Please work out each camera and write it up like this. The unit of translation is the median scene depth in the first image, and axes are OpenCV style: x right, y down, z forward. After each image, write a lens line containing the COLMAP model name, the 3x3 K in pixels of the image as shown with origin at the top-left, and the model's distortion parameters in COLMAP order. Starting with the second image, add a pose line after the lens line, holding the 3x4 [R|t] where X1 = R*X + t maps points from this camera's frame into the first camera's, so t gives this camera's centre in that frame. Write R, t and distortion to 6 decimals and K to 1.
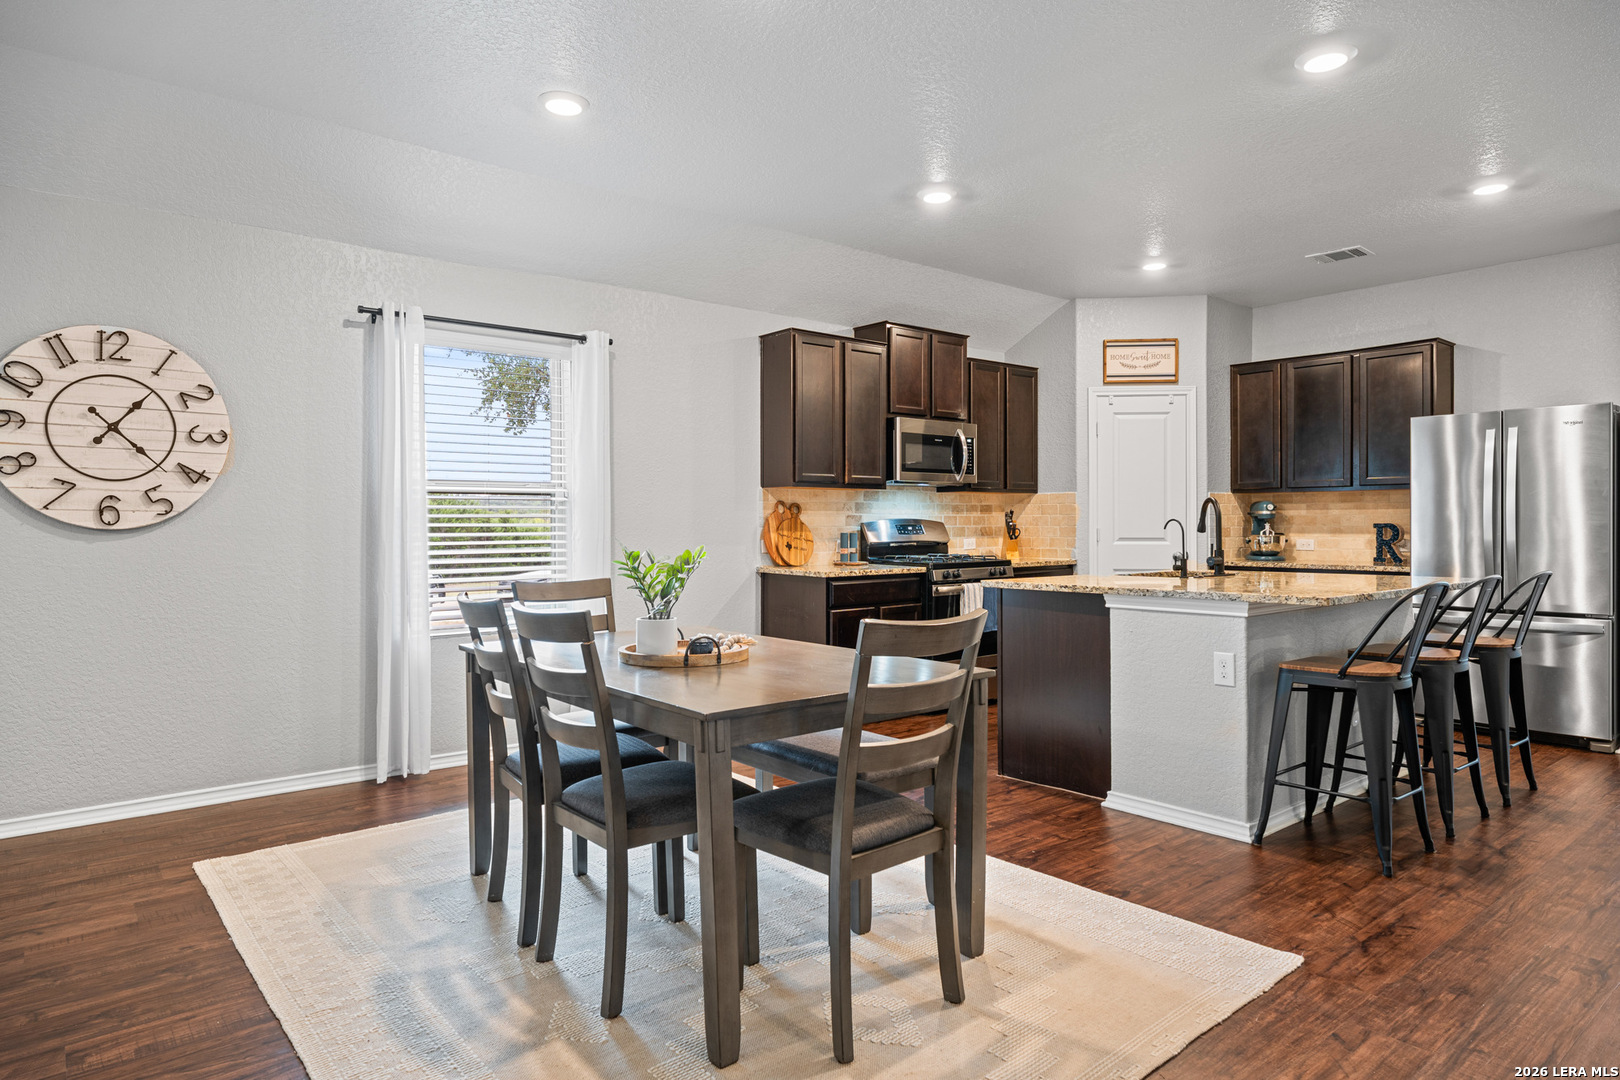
lens RADIAL K [[958.4, 0, 810.2], [0, 958.4, 526.9], [0, 0, 1]] dist [-0.002526, 0.004852]
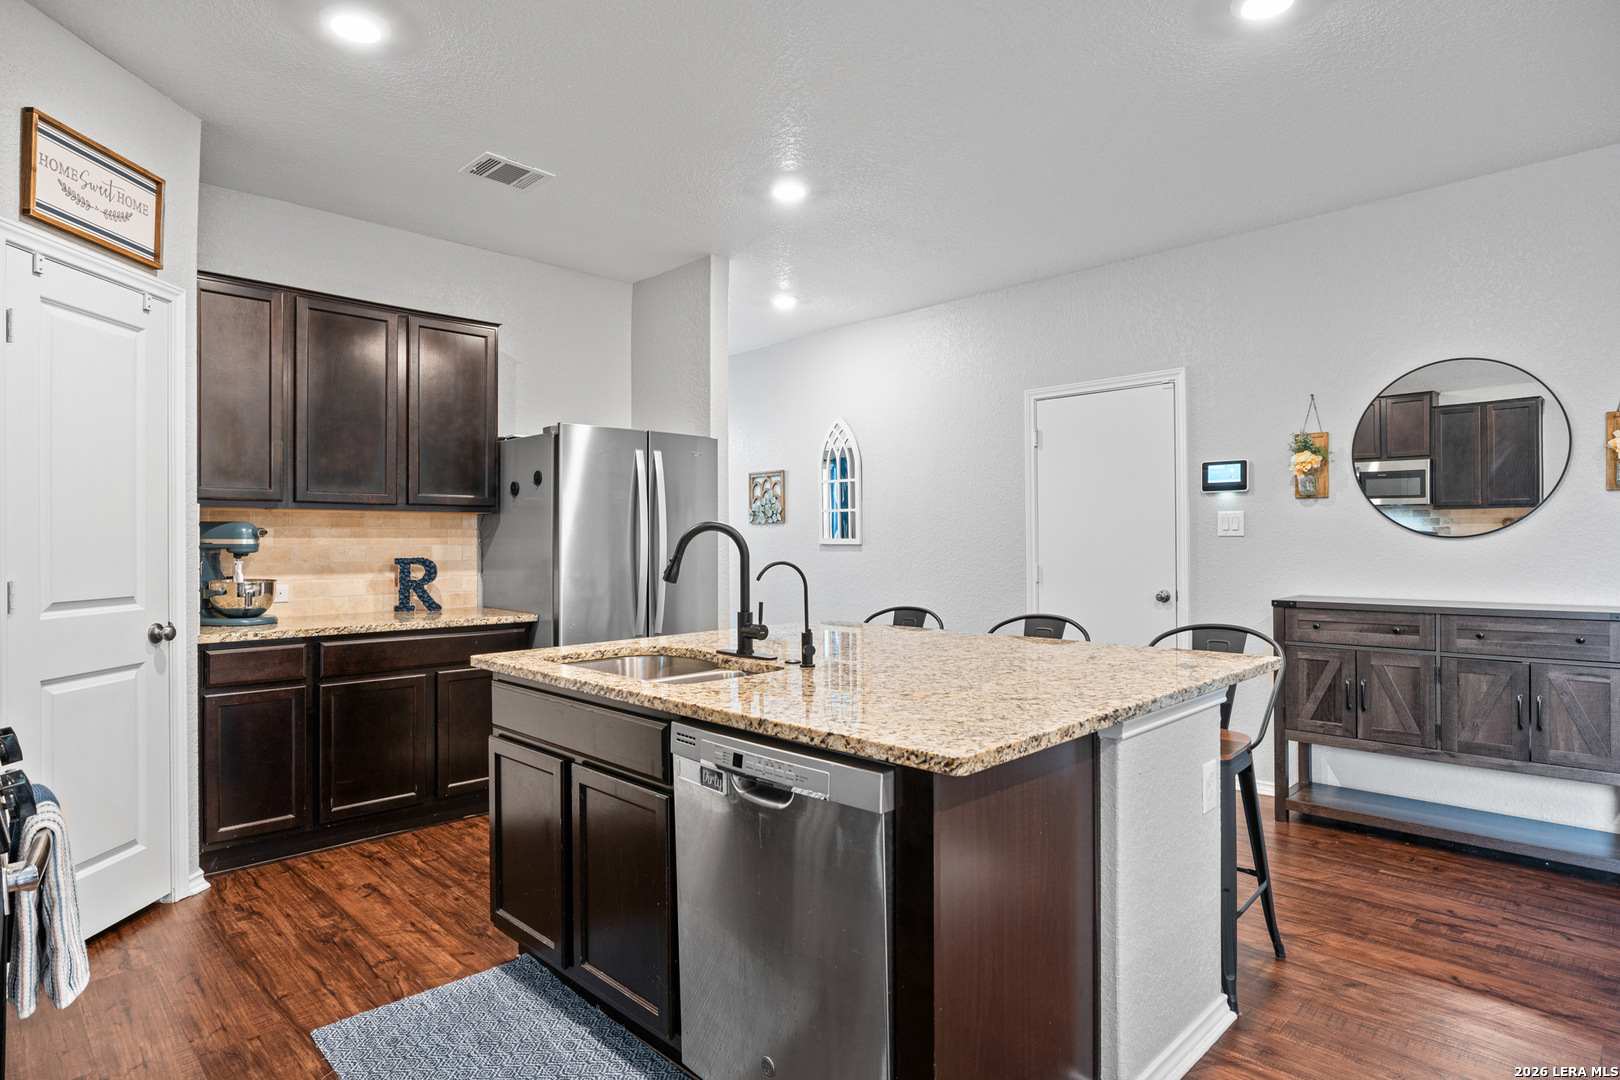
lens RADIAL K [[879.0, 0, 809.5], [0, 879.0, 539.7], [0, 0, 1]] dist [0.000179, 0.000226]
pose [[-0.089535, 0.003604, 0.995977, -0.092313], [0.006707, 0.999973, -0.003015, -0.013524], [-0.995961, 0.006410, -0.089557, 0.773187]]
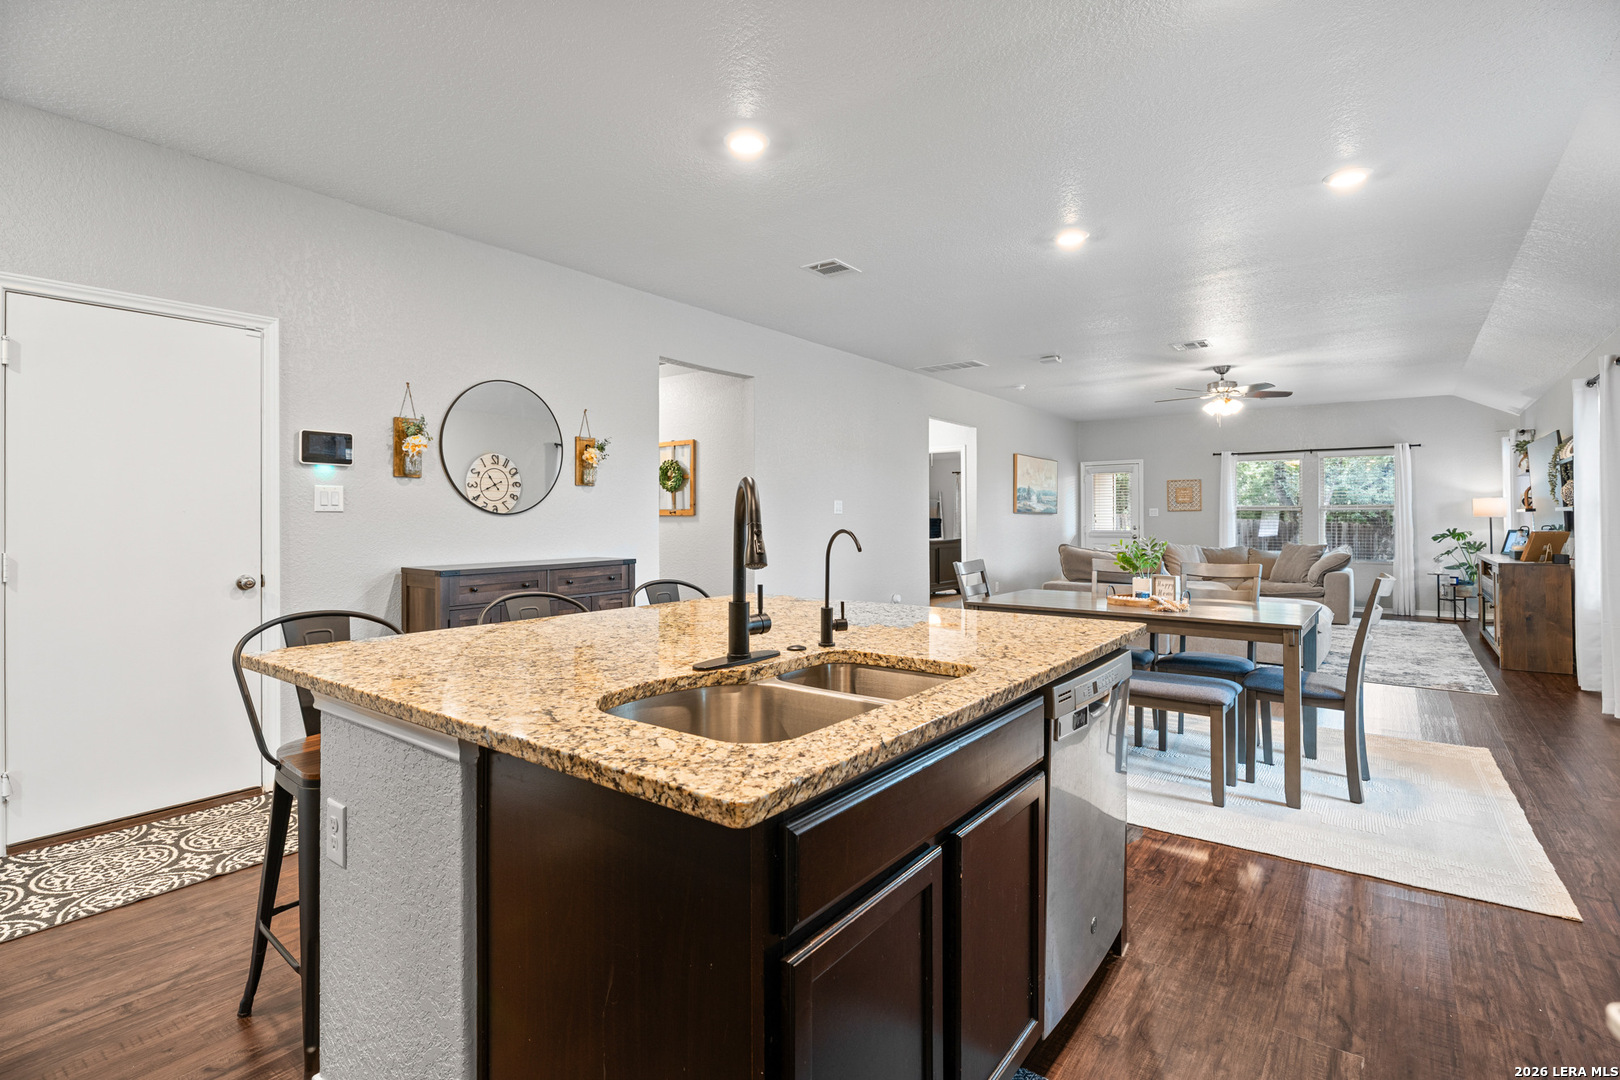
lens RADIAL K [[773.1, 0, 805.0], [0, 773.1, 525.4], [0, 0, 1]] dist [-0.007553, 0.001045]
pose [[-0.973117, 0.007414, -0.230190, 0.365827], [0.005110, 0.999931, 0.010603, -0.010136], [0.230253, 0.009142, -0.973088, 1.034333]]
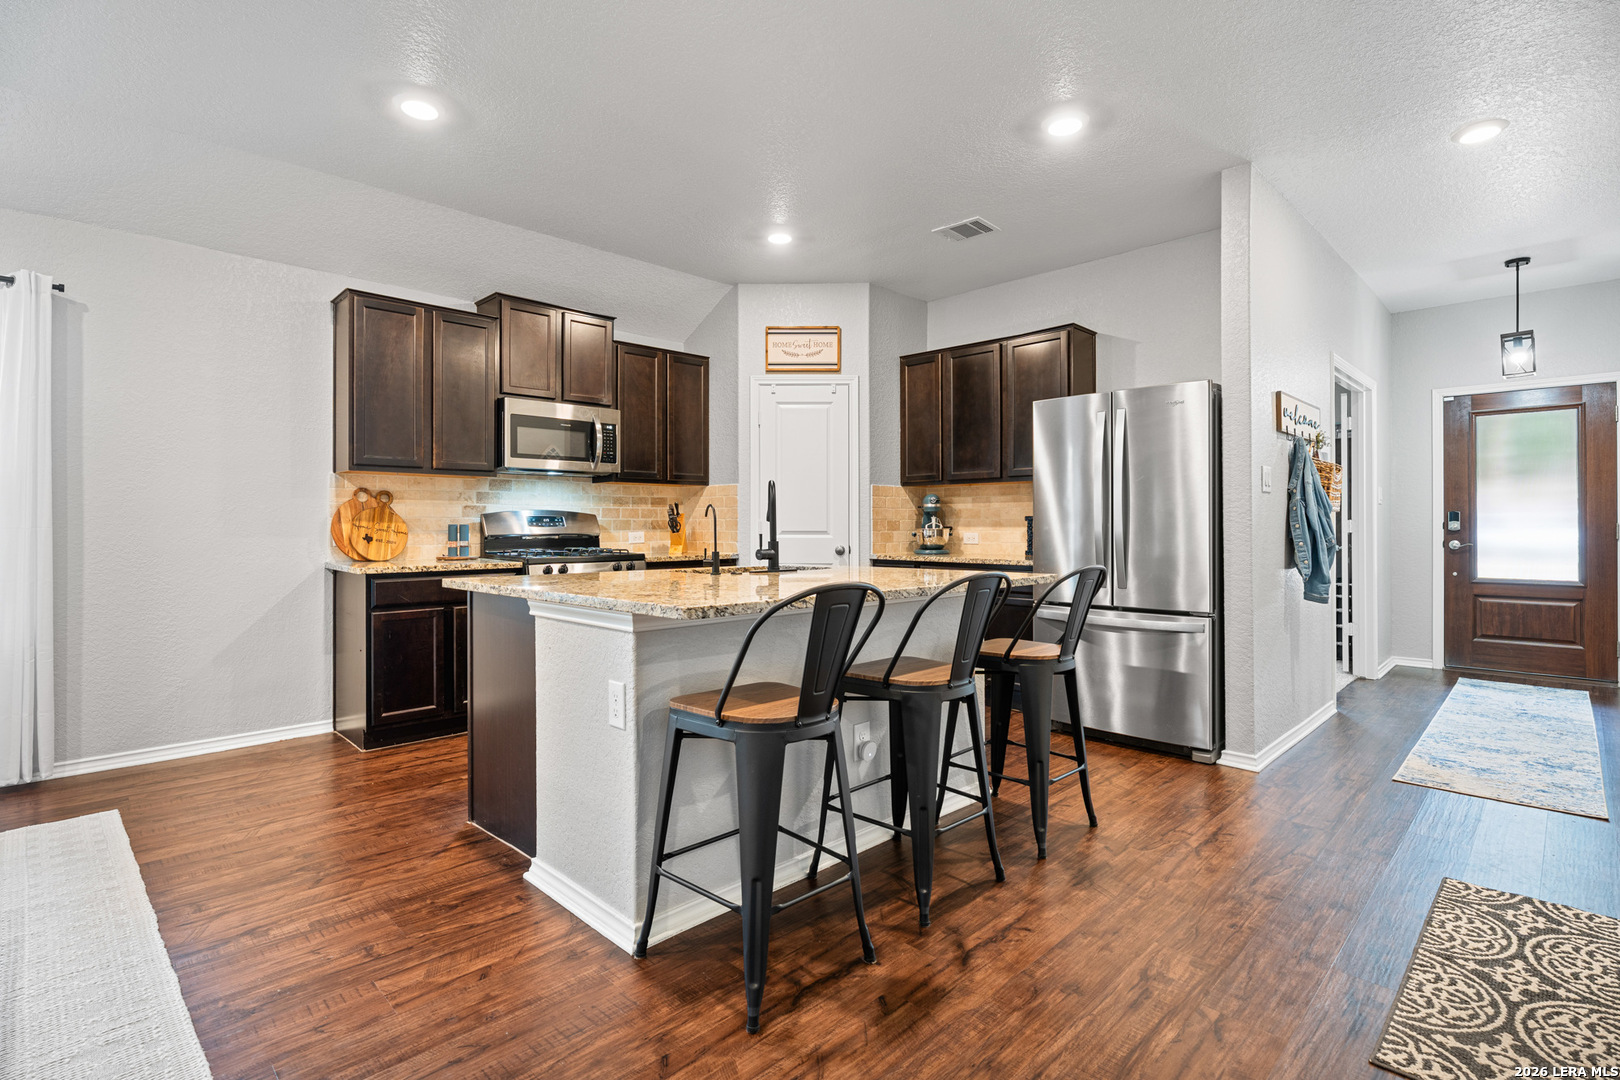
lens RADIAL K [[773.1, 0, 806.8], [0, 773.1, 526.5], [0, 0, 1]] dist [-0.007553, 0.001045]
pose [[0.995827, 0.001479, 0.091247, 0.301125], [-0.001210, 0.999995, -0.003004, 0.009824], [-0.091251, 0.002881, 0.995824, 0.238212]]
